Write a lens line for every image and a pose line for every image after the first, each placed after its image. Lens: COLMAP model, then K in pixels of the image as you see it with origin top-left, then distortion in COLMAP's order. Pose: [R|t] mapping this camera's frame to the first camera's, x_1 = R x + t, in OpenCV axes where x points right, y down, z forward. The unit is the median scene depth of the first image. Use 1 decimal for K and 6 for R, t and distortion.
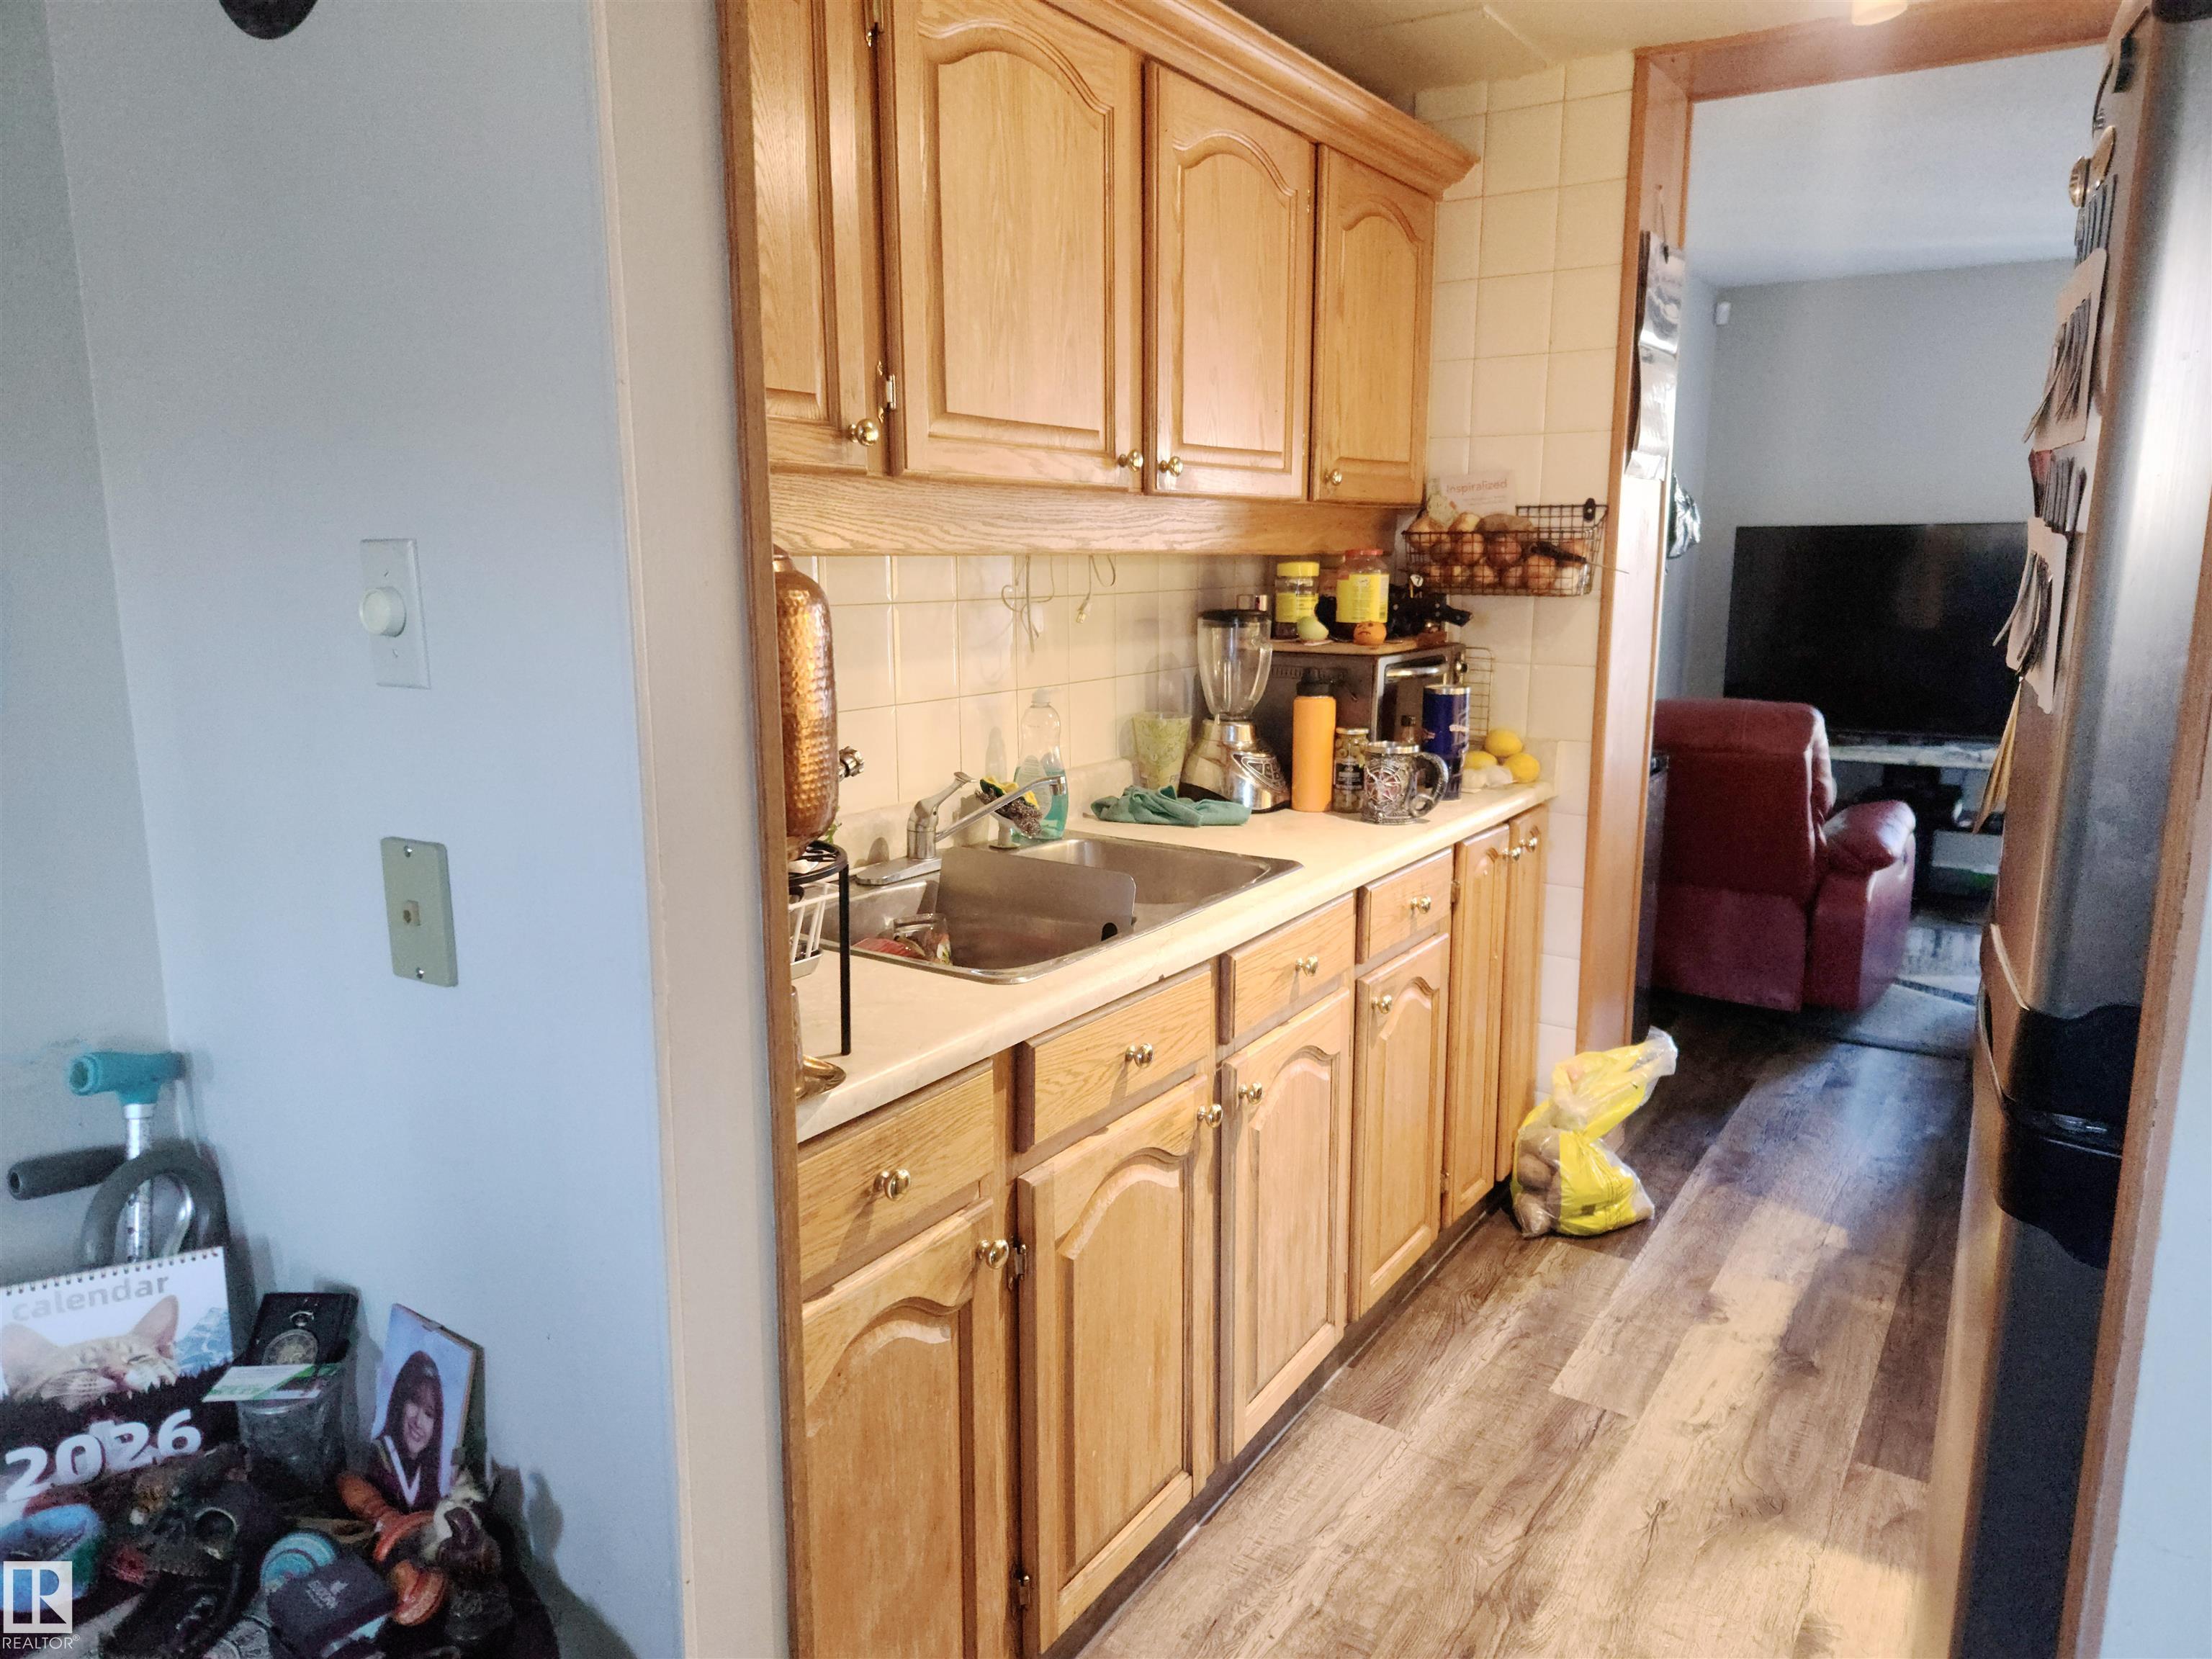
lens RADIAL K [[1485.5, 0, 1120.4], [0, 1485.5, 830.6], [0, 0, 1]] dist [0.073949, -0.057747]
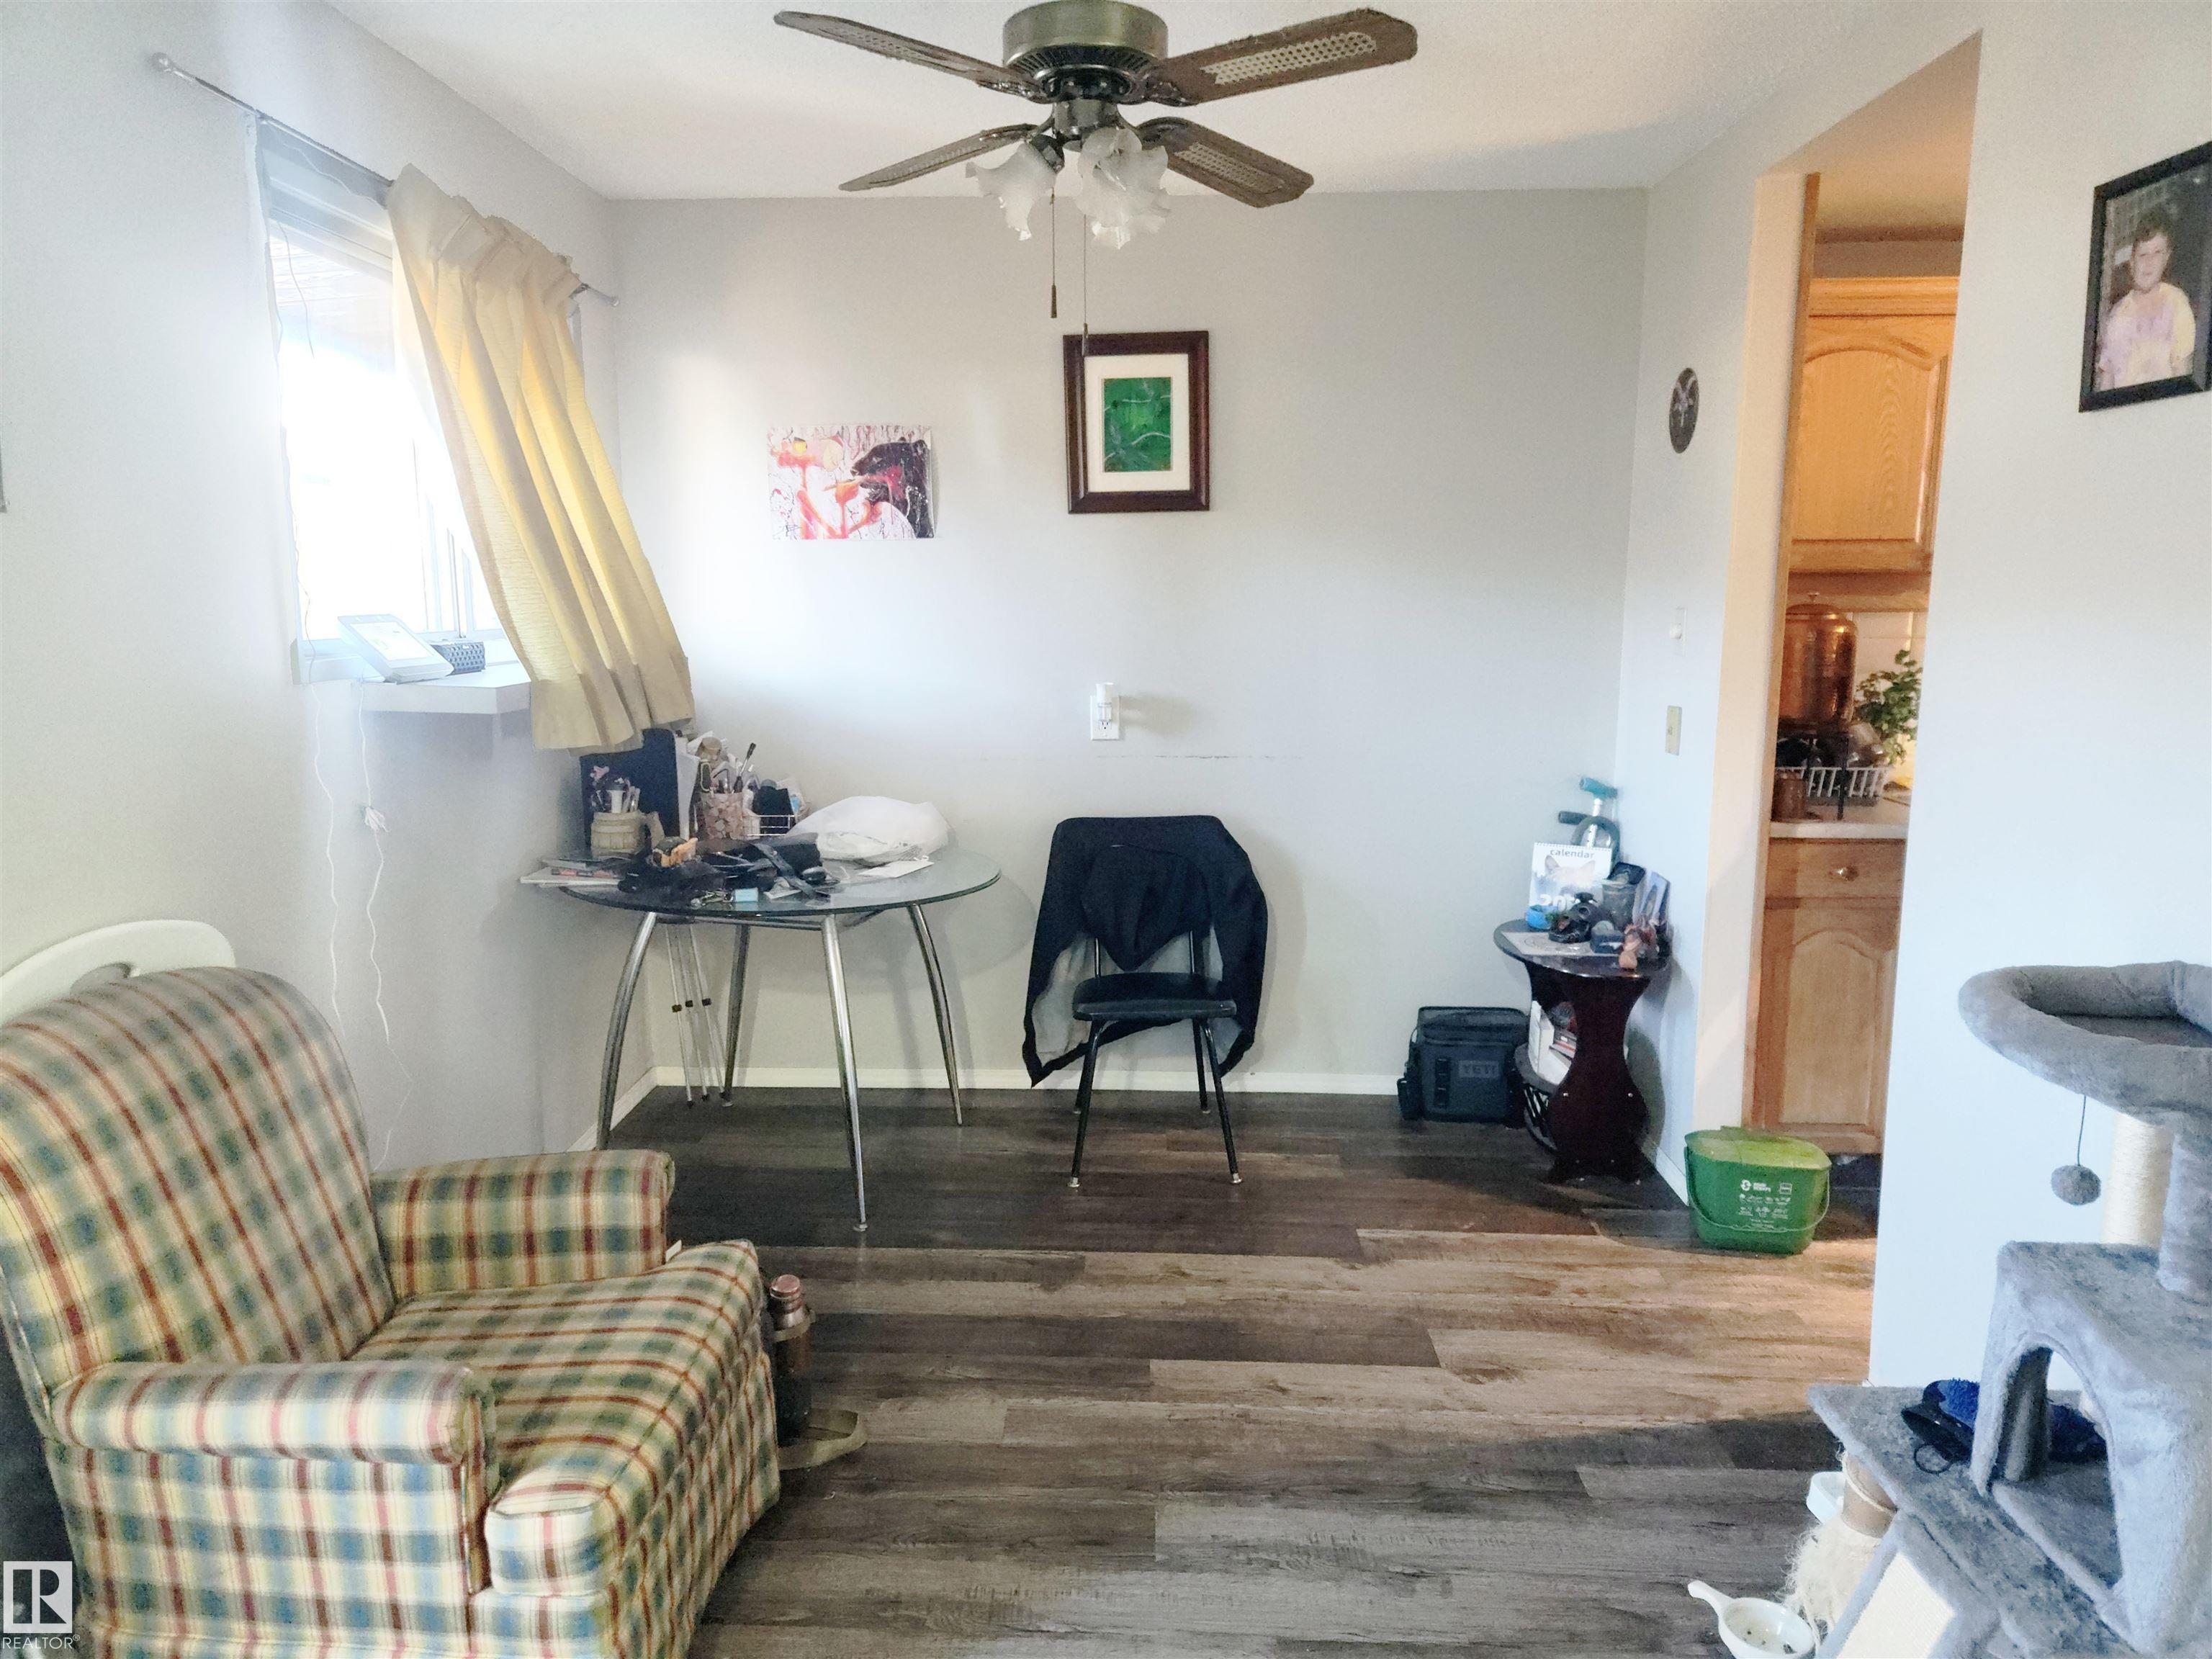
lens RADIAL K [[1485.5, 0, 1088.3], [0, 1485.5, 827.1], [0, 0, 1]] dist [0.073949, -0.057747]
pose [[0.507822, 0.128484, -0.851826, 1.304249], [-0.158483, 0.985872, 0.054222, 0.226562], [0.846758, 0.107465, 0.521010, -1.319896]]
